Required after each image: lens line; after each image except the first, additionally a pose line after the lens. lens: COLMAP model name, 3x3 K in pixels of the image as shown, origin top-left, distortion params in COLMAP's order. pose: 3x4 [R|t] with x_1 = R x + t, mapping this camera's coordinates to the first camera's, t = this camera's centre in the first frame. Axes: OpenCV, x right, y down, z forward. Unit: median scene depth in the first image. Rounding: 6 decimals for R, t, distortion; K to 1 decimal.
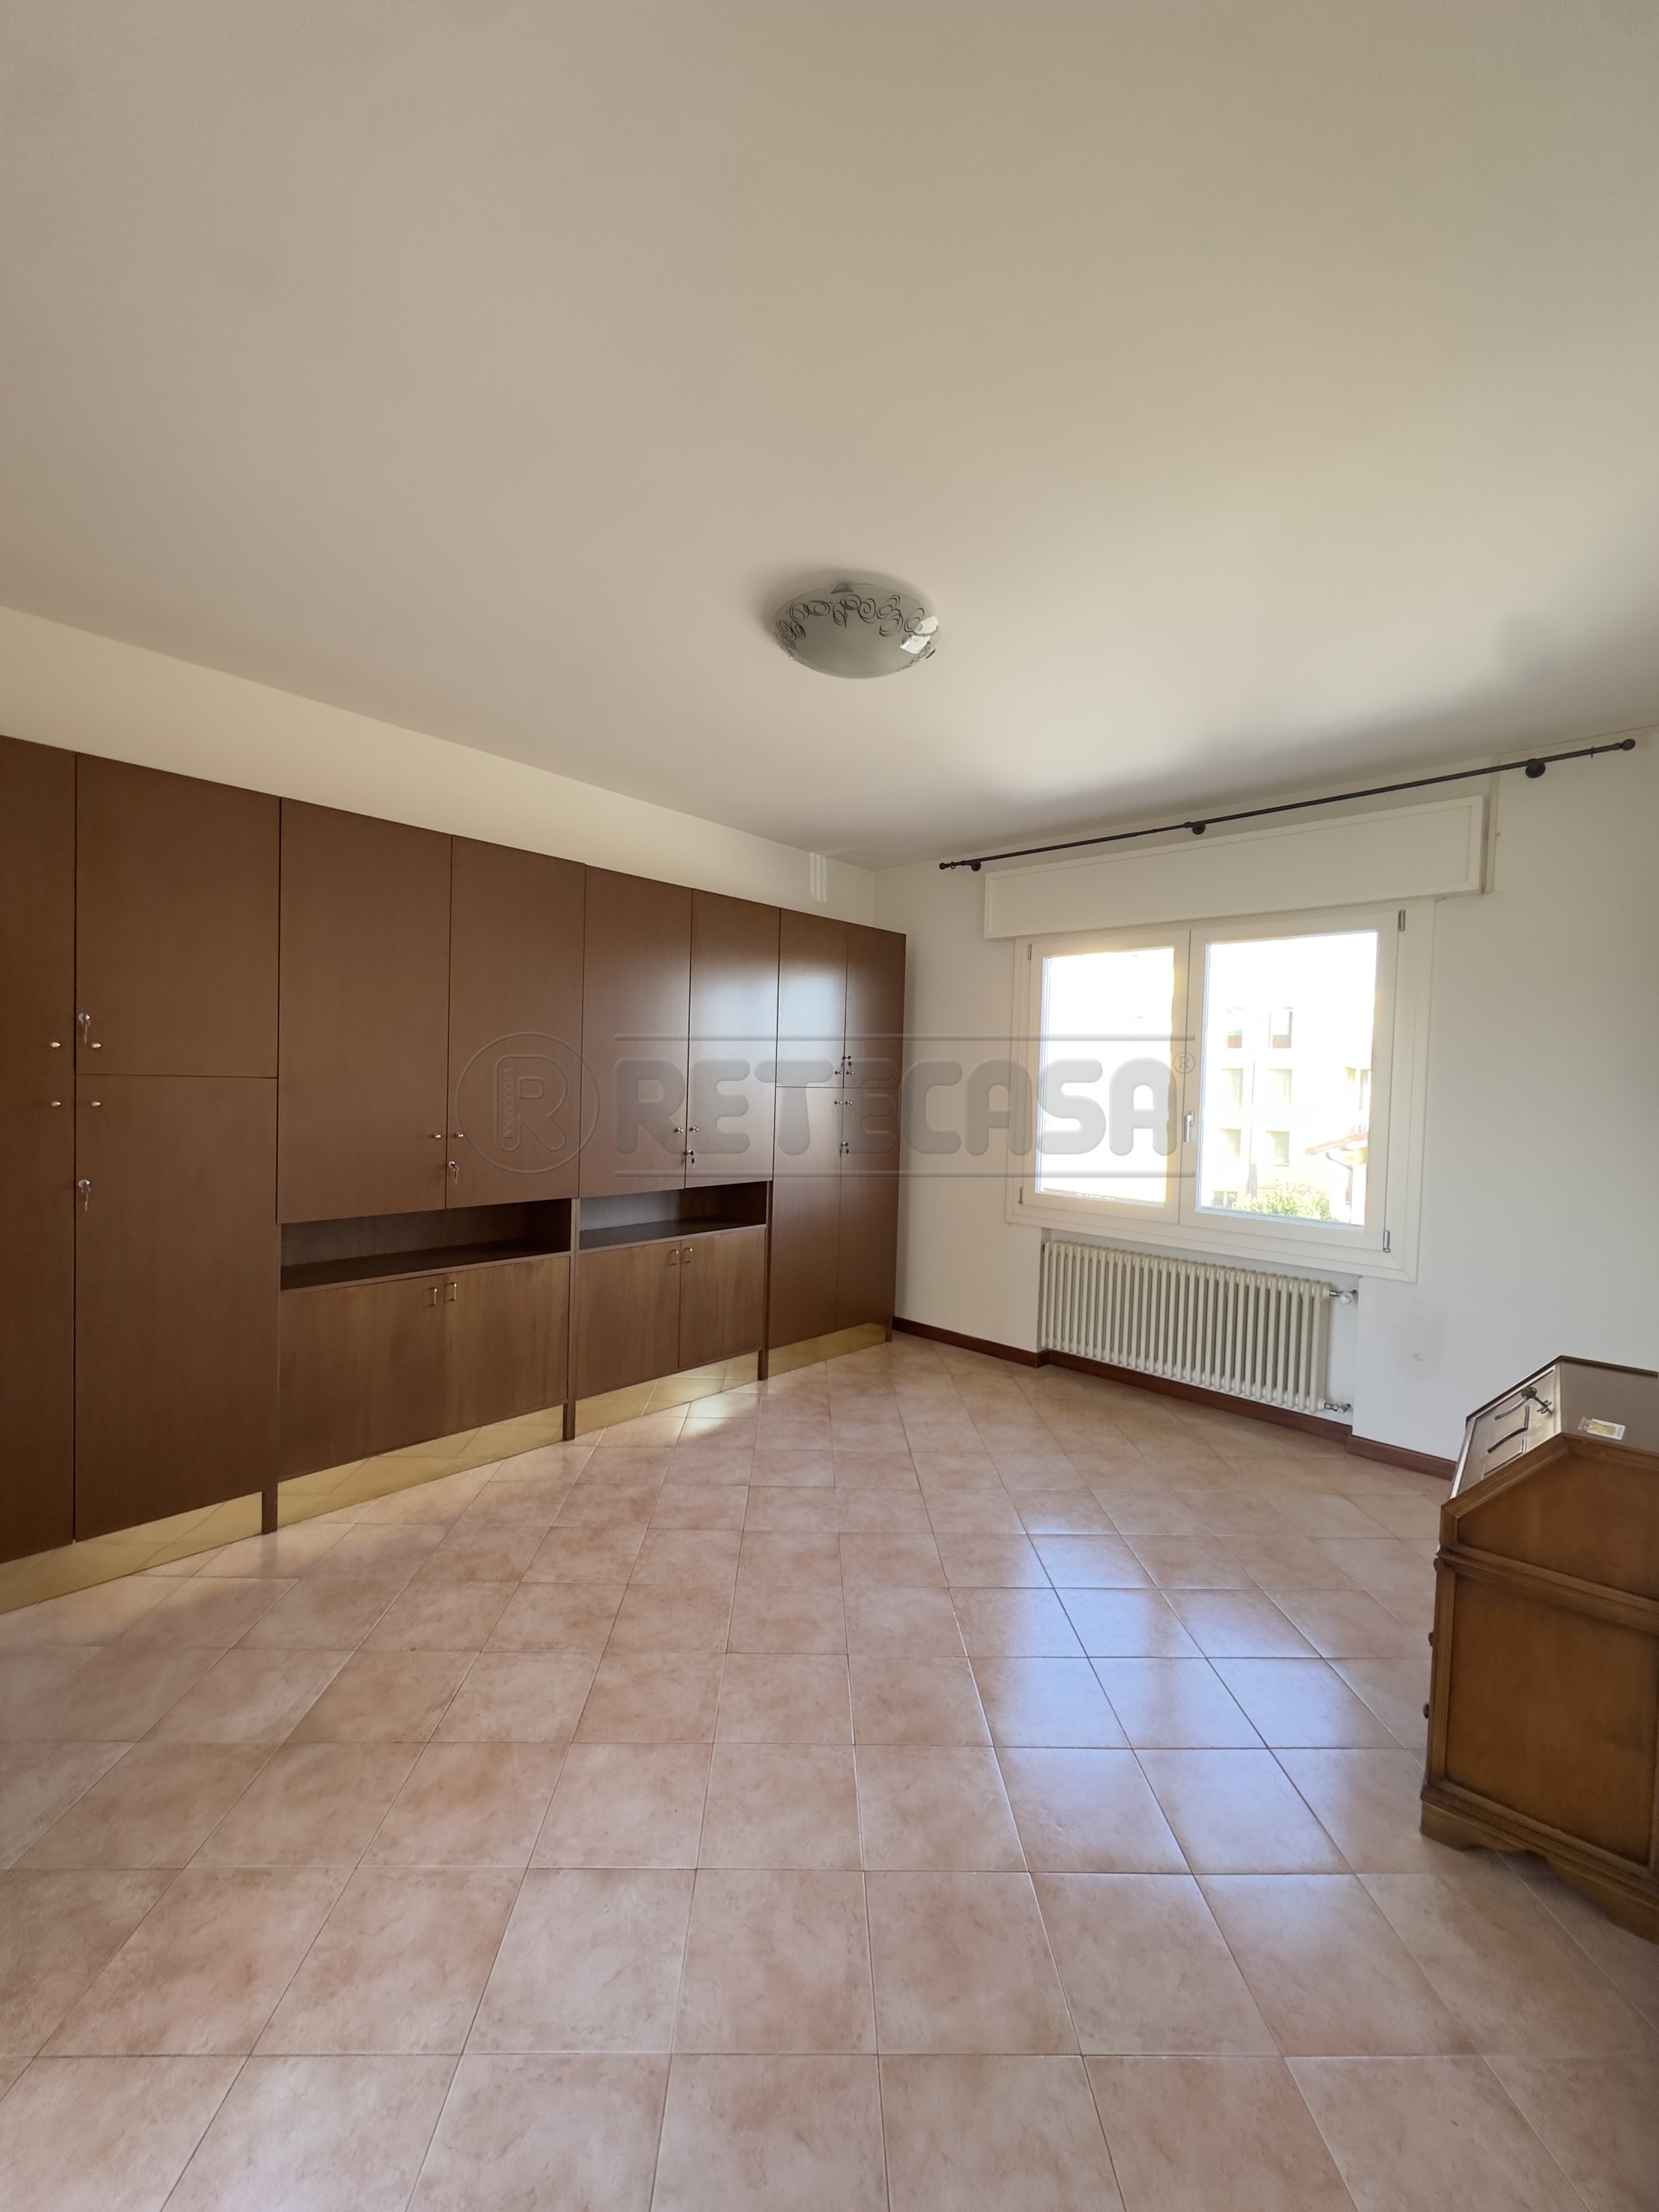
lens RADIAL K [[890.0, 0, 835.6], [0, 890.0, 1107.1], [0, 0, 1]] dist [-0.002388, 0.000665]
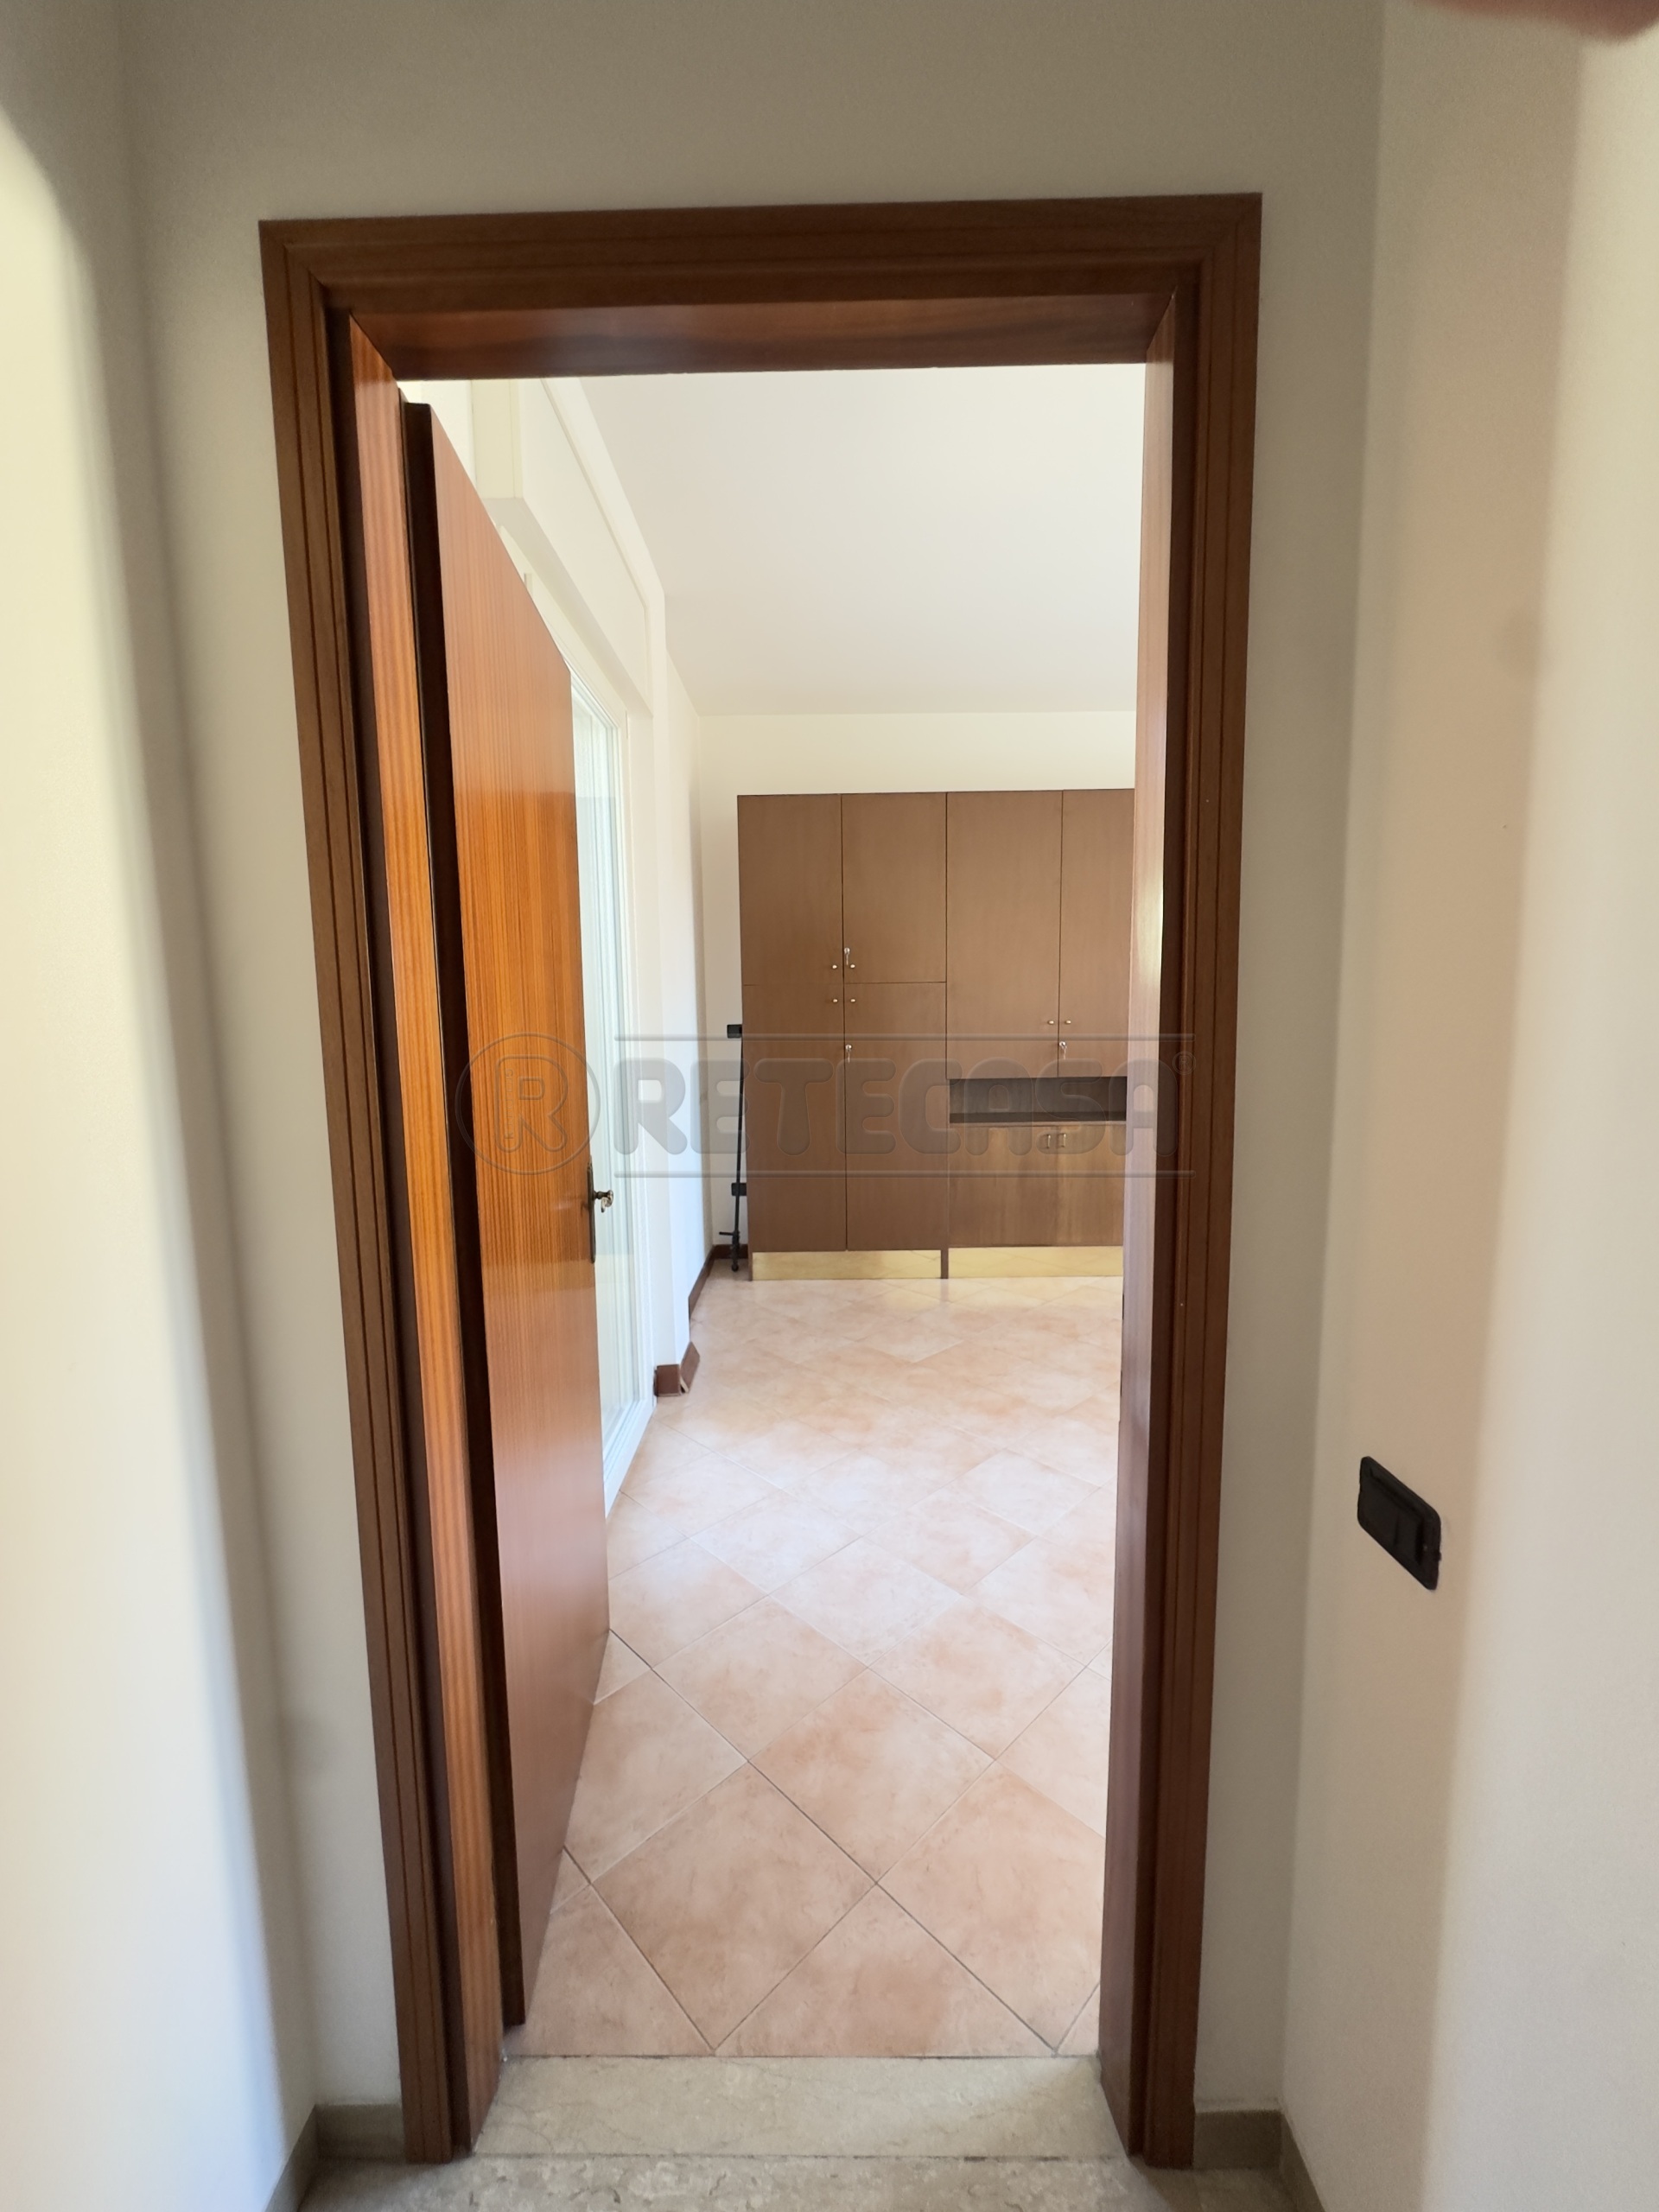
lens RADIAL K [[890.0, 0, 823.2], [0, 890.0, 1106.1], [0, 0, 1]] dist [-0.002388, 0.000665]
pose [[0.673871, 0.048407, -0.737262, 0.507560], [0.010210, 0.997146, 0.074802, 0.087652], [0.738779, -0.057934, 0.671454, -0.260992]]
